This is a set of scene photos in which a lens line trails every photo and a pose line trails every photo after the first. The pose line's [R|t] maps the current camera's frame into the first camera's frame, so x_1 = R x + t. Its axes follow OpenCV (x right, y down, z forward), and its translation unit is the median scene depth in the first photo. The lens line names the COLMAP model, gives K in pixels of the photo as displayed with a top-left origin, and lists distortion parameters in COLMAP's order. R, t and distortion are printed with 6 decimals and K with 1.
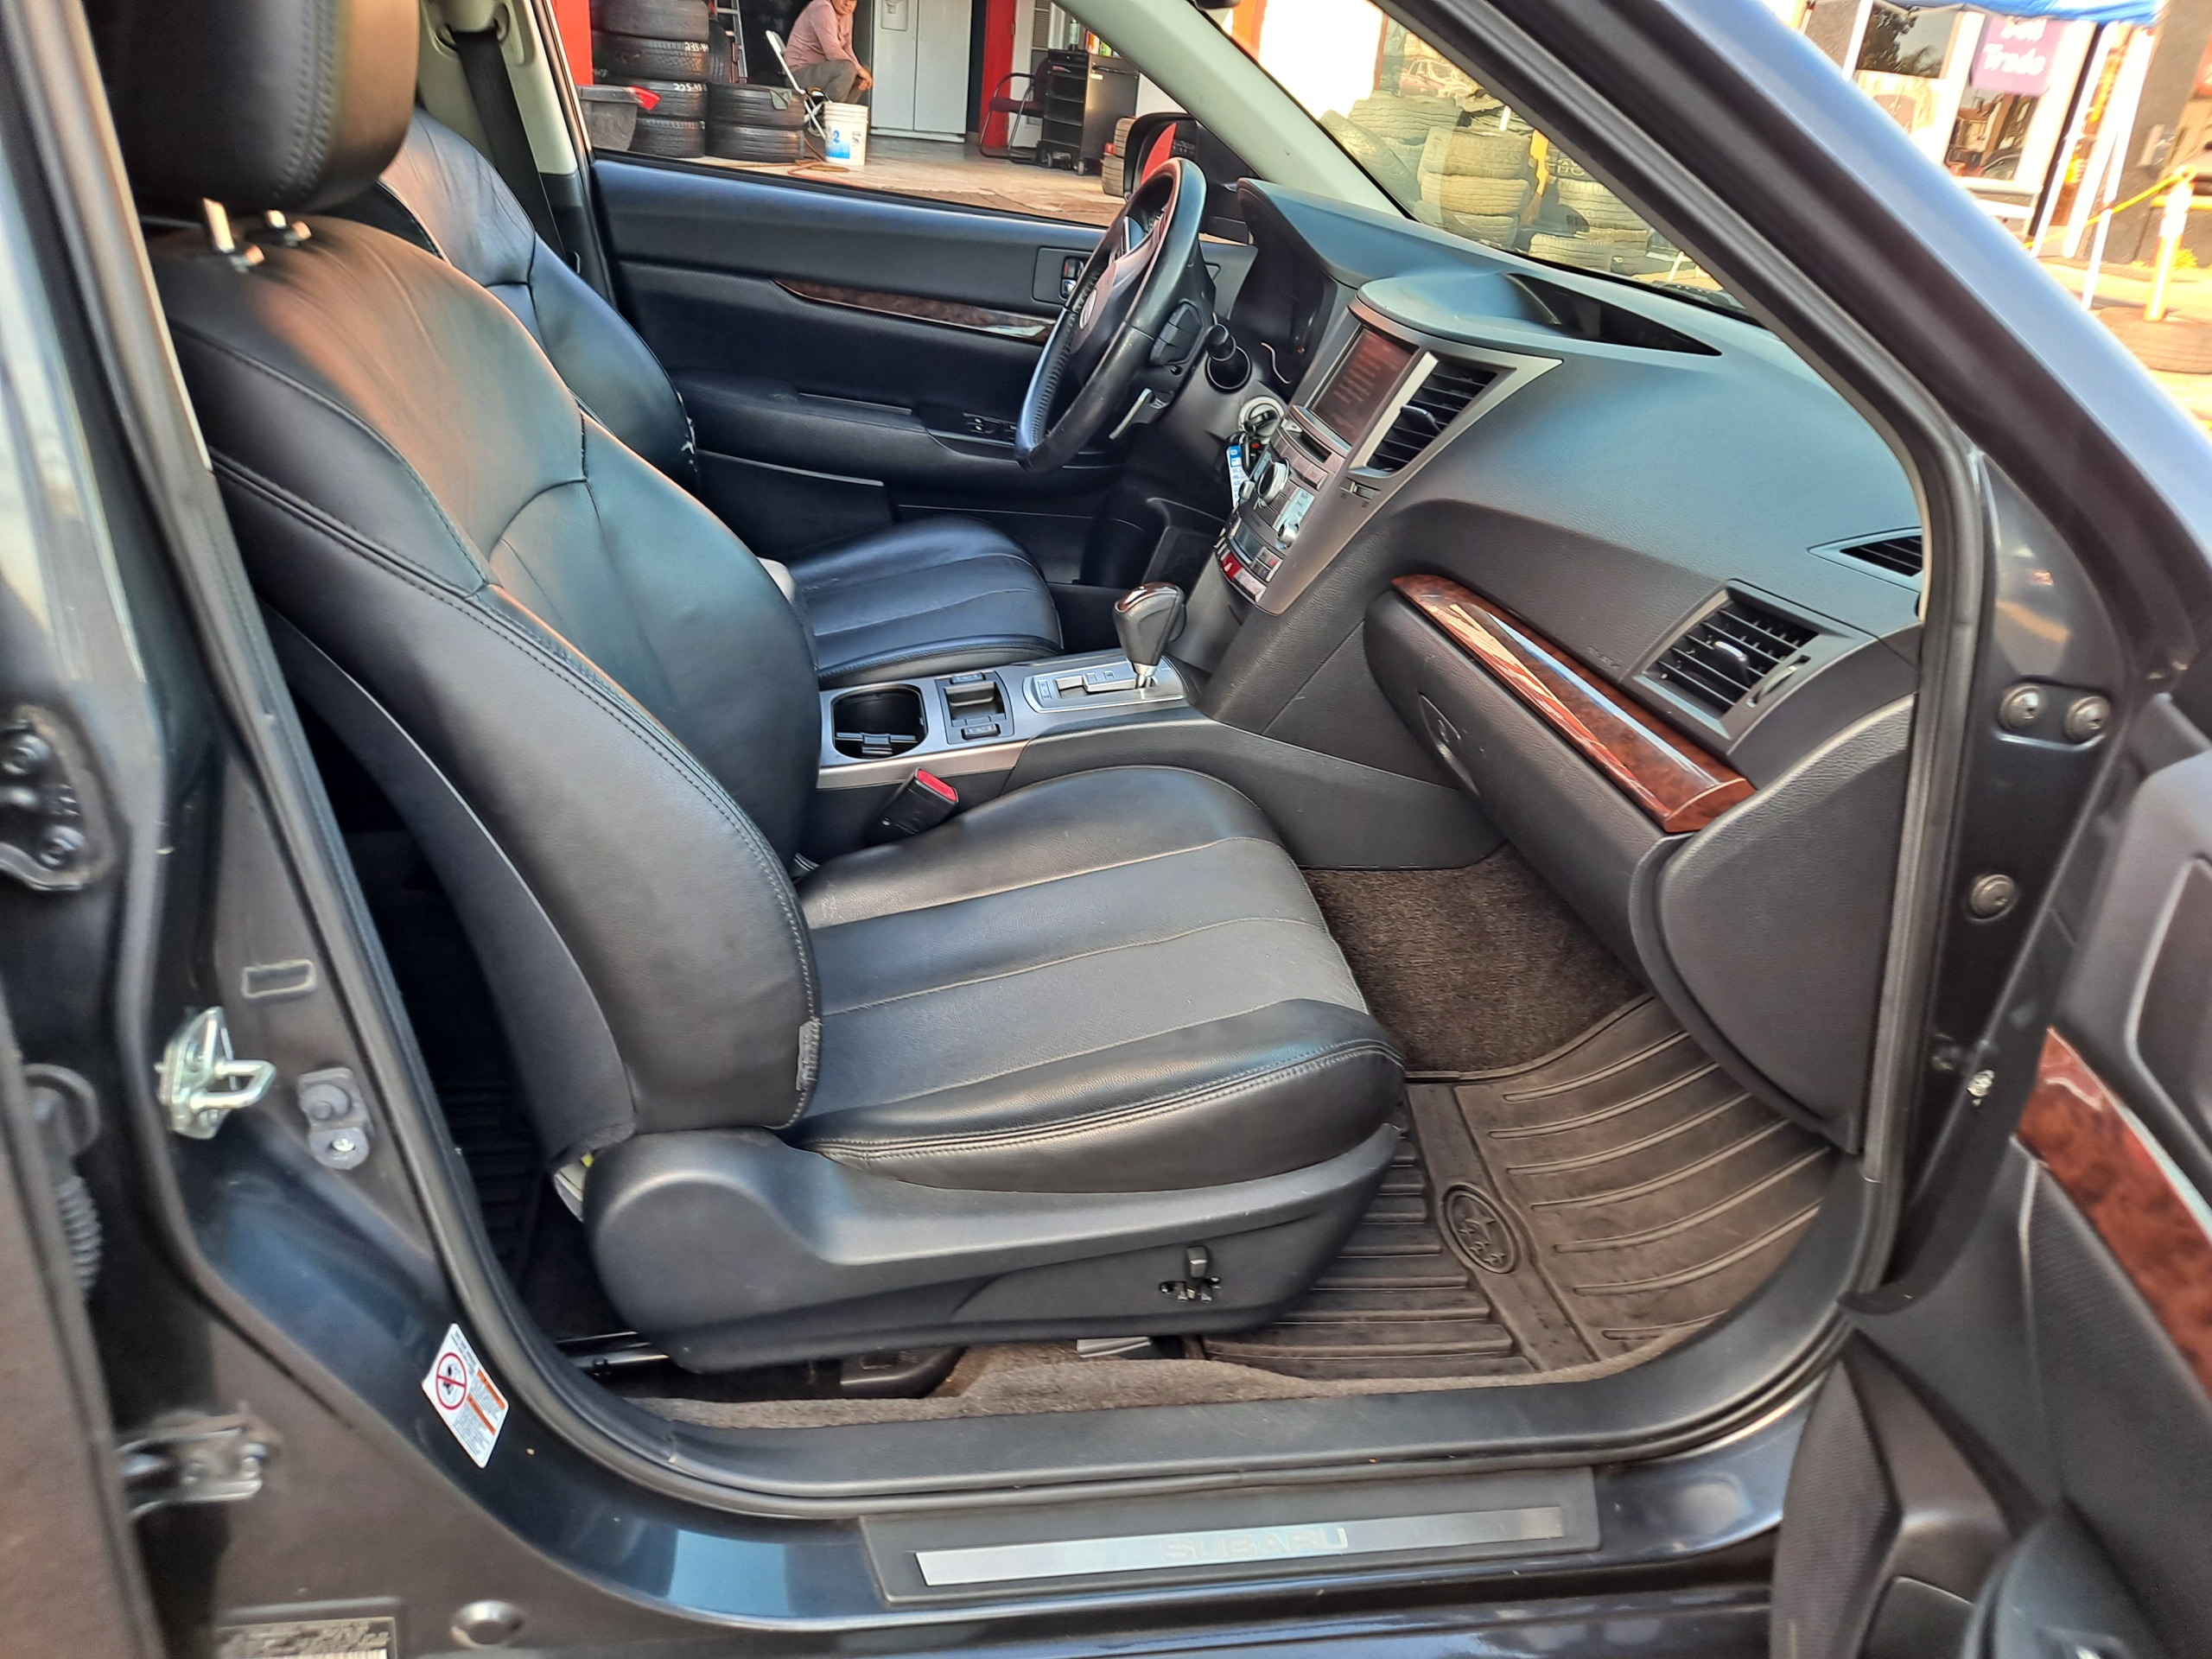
lens RADIAL K [[1644.7, 0, 1121.2], [0, 1644.7, 843.5], [0, 0, 1]] dist [0.036150, -0.020964]
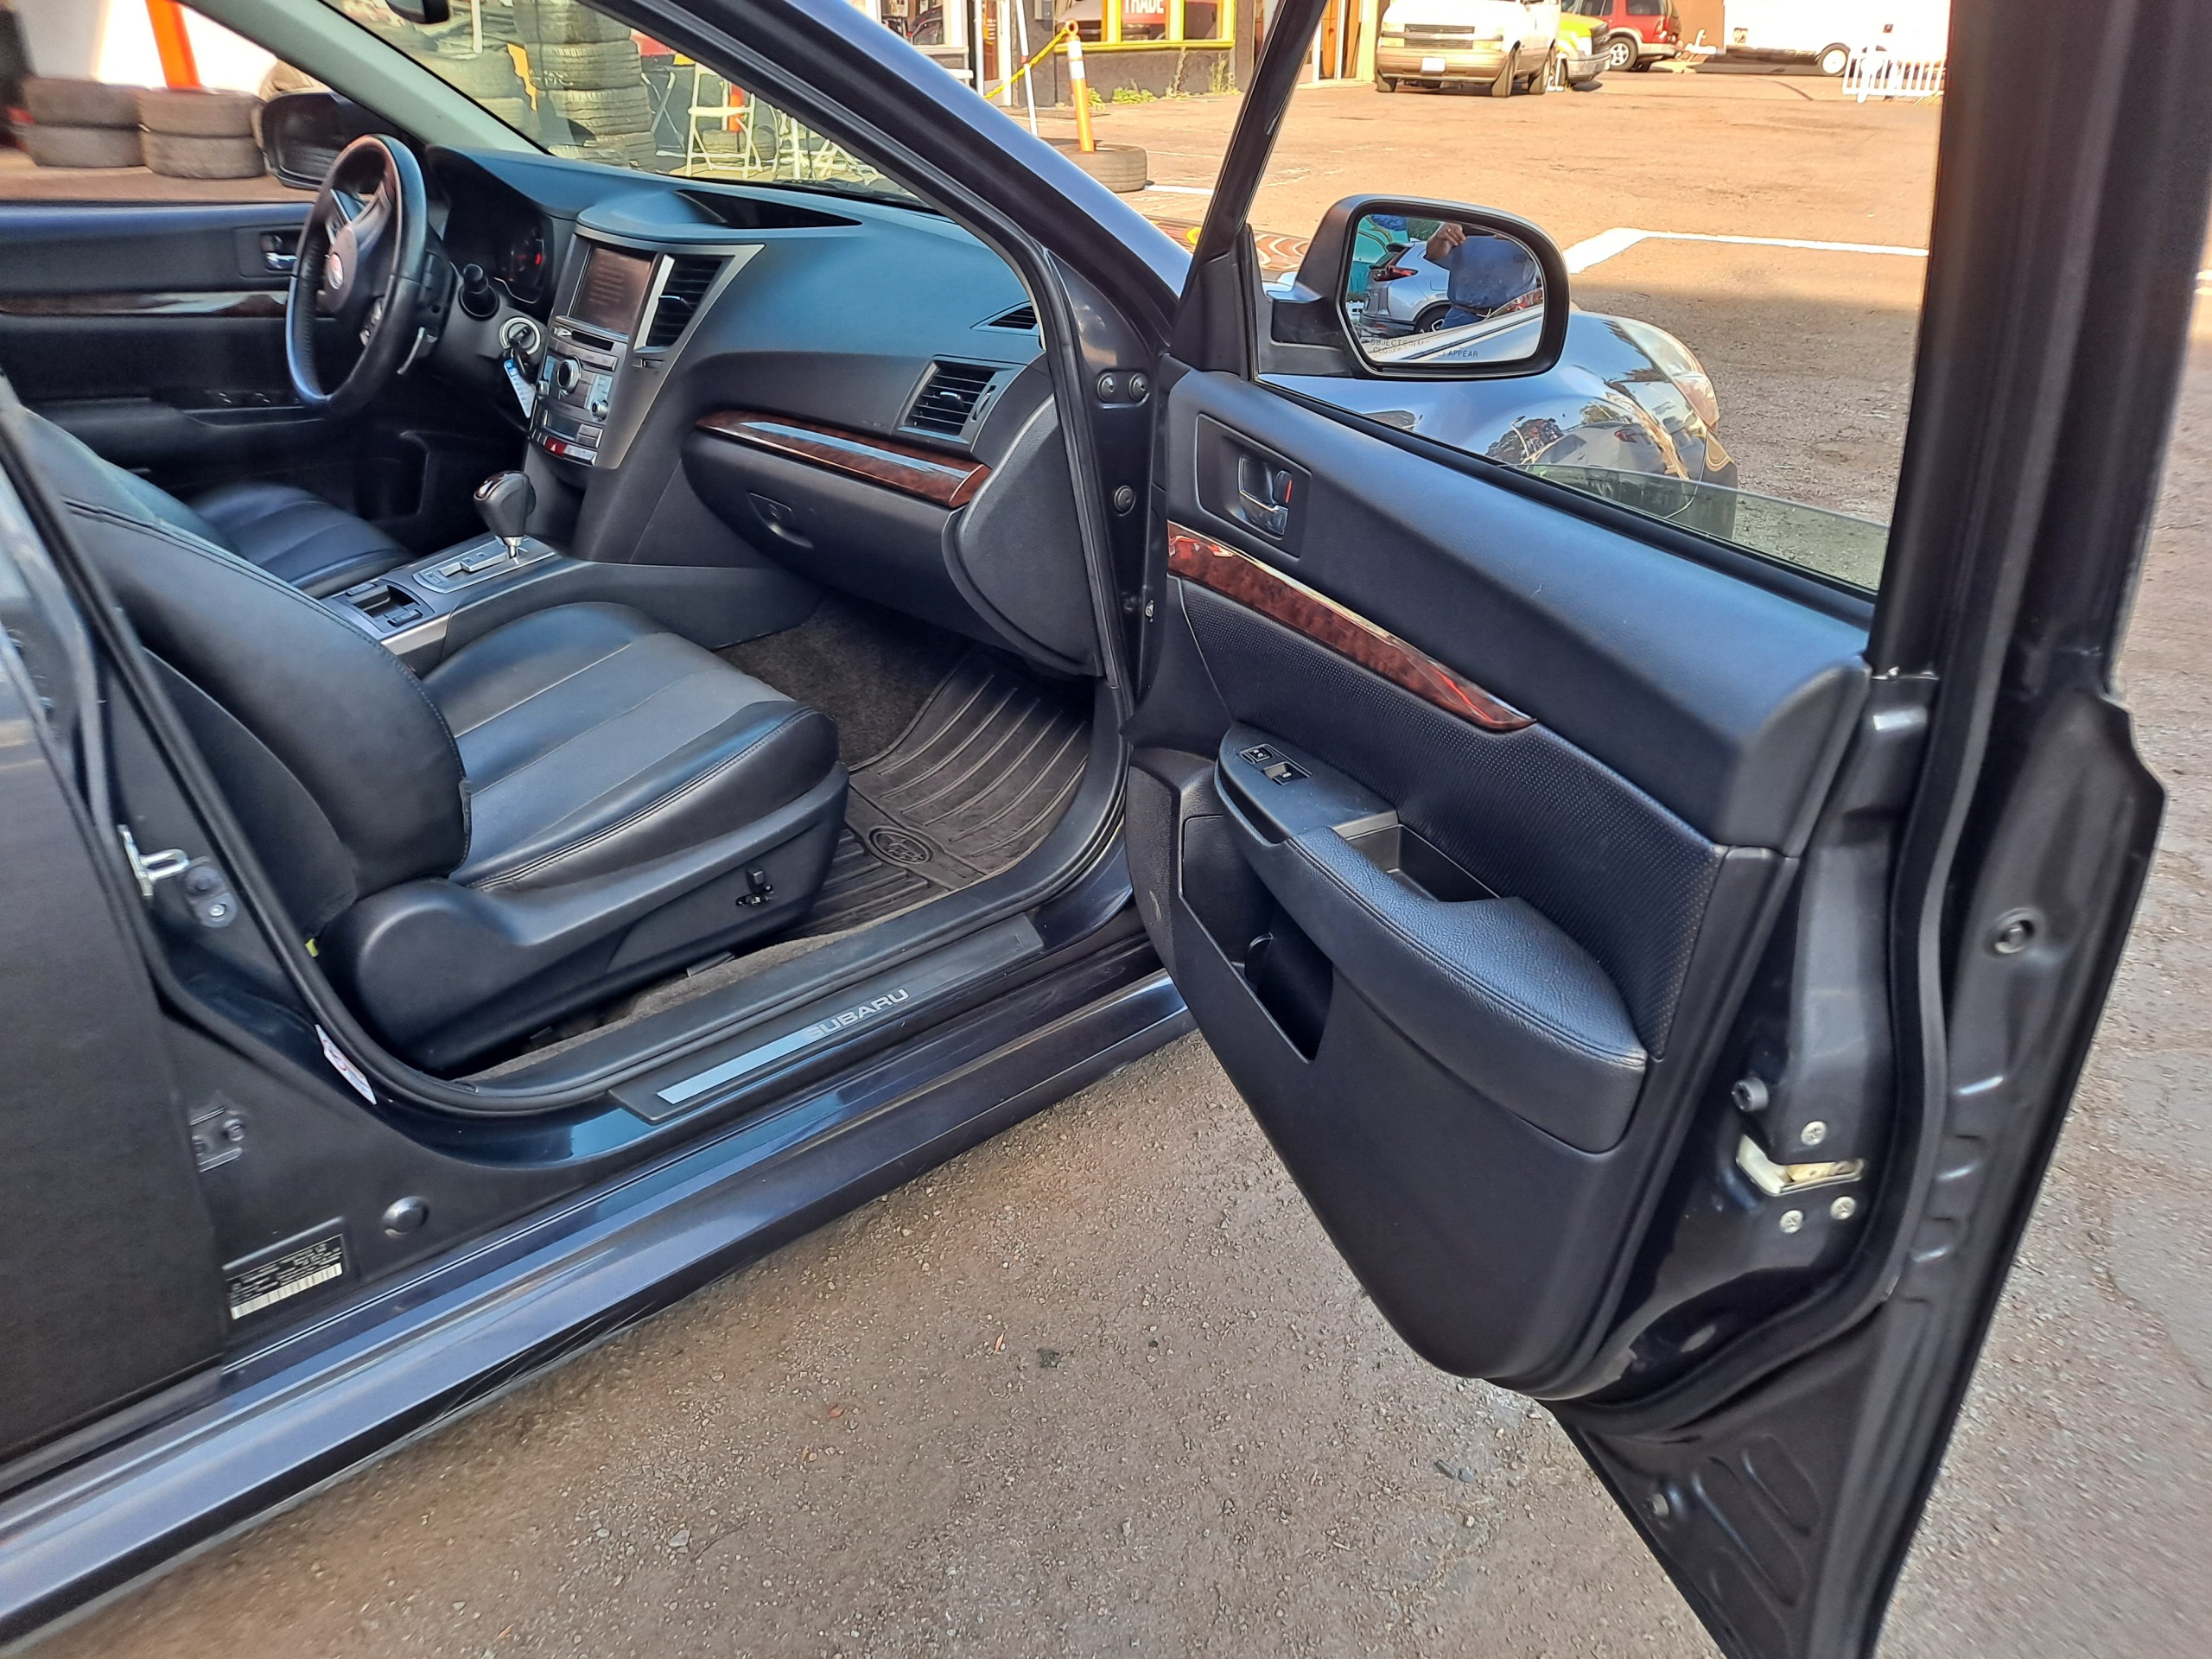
lens RADIAL K [[1644.7, 0, 1116.4], [0, 1644.7, 838.9], [0, 0, 1]] dist [0.036150, -0.020964]
pose [[0.842372, -0.322004, 0.432114, -0.251025], [0.300612, 0.946277, 0.119130, 0.112764], [-0.447260, 0.029547, 0.893916, -0.390756]]
